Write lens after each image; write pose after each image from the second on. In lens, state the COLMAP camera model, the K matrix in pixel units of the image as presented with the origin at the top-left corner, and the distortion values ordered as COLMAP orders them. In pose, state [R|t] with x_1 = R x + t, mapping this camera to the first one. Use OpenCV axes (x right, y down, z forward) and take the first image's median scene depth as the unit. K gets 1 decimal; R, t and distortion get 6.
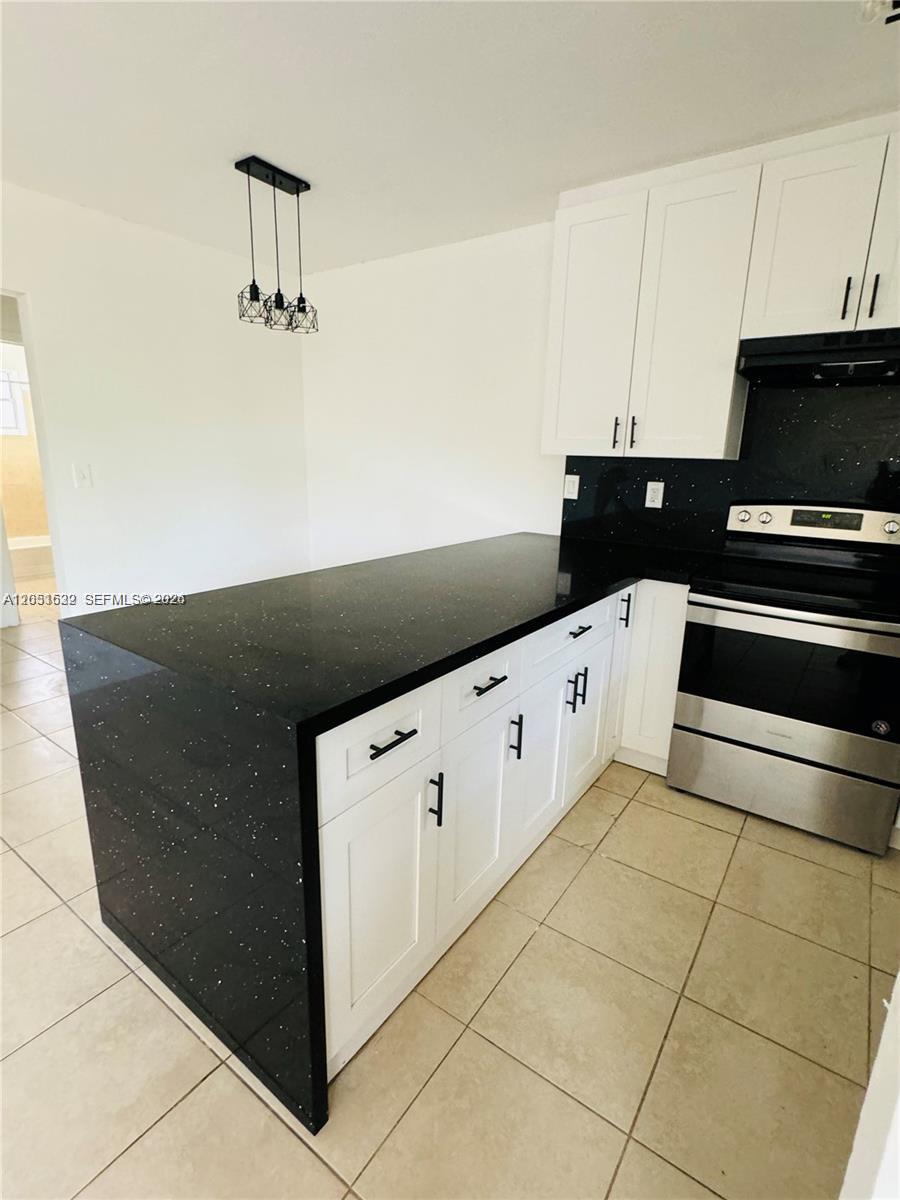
lens RADIAL K [[587.9, 0, 450.0], [0, 587.9, 600.0], [0, 0, 1]] dist [-0.003911, 0.000903]
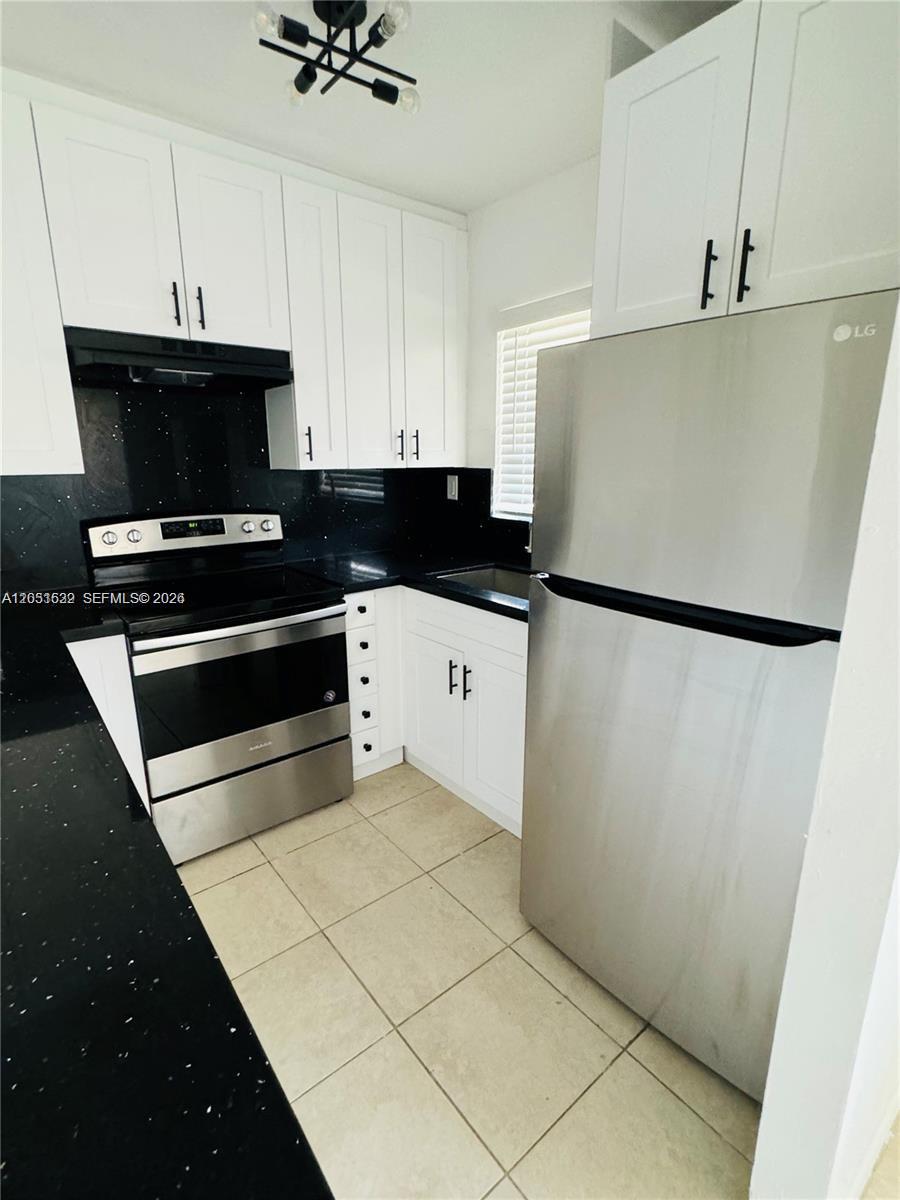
lens RADIAL K [[587.9, 0, 450.0], [0, 587.9, 600.0], [0, 0, 1]] dist [-0.003911, 0.000903]
pose [[0.268593, -0.255944, 0.928628, -0.190589], [0.242650, 0.950942, 0.191911, -0.105932], [-0.932190, 0.173786, 0.317521, 0.298947]]
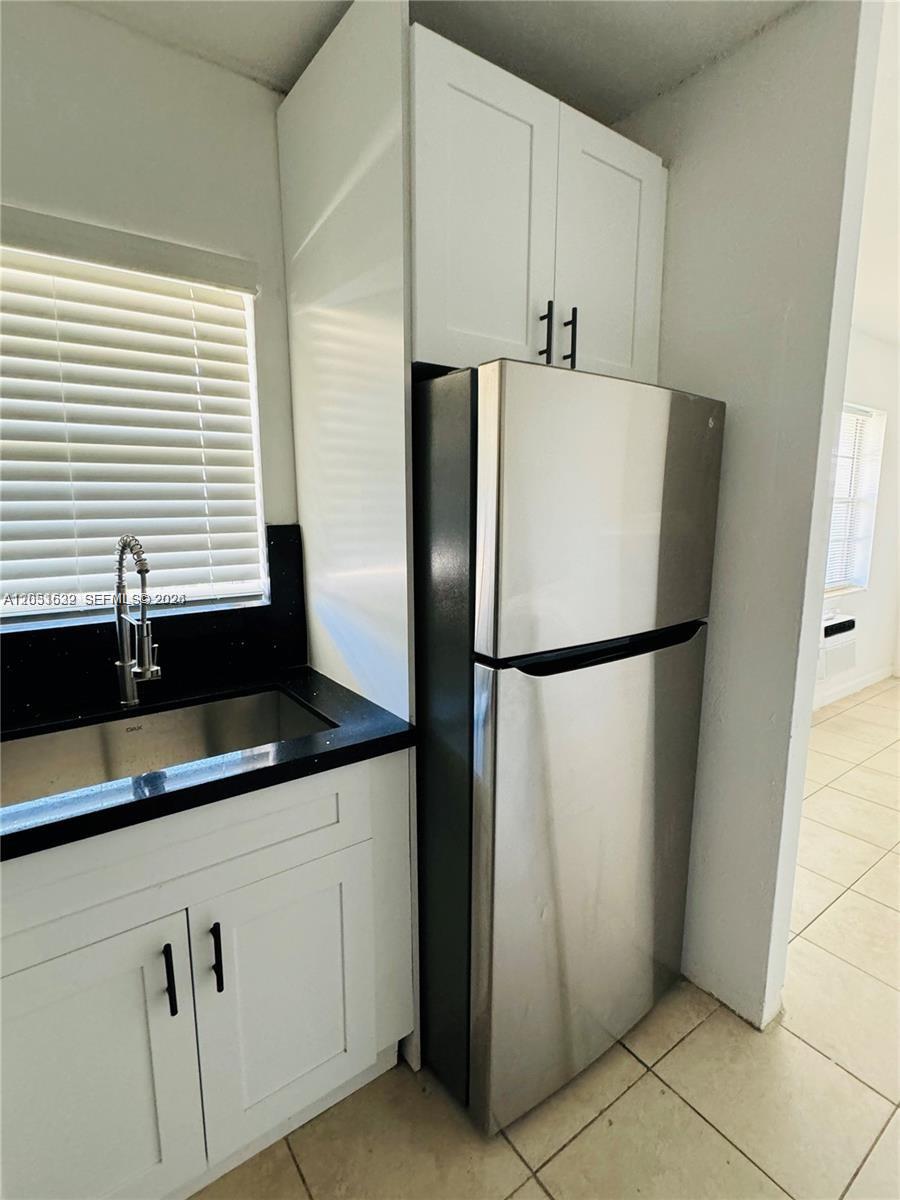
lens RADIAL K [[587.9, 0, 450.0], [0, 587.9, 600.0], [0, 0, 1]] dist [-0.003911, 0.000903]
pose [[-0.945393, -0.075457, 0.317079, 0.323793], [0.059003, 0.917137, 0.394179, -0.216021], [-0.320549, 0.391363, -0.862603, 0.796479]]
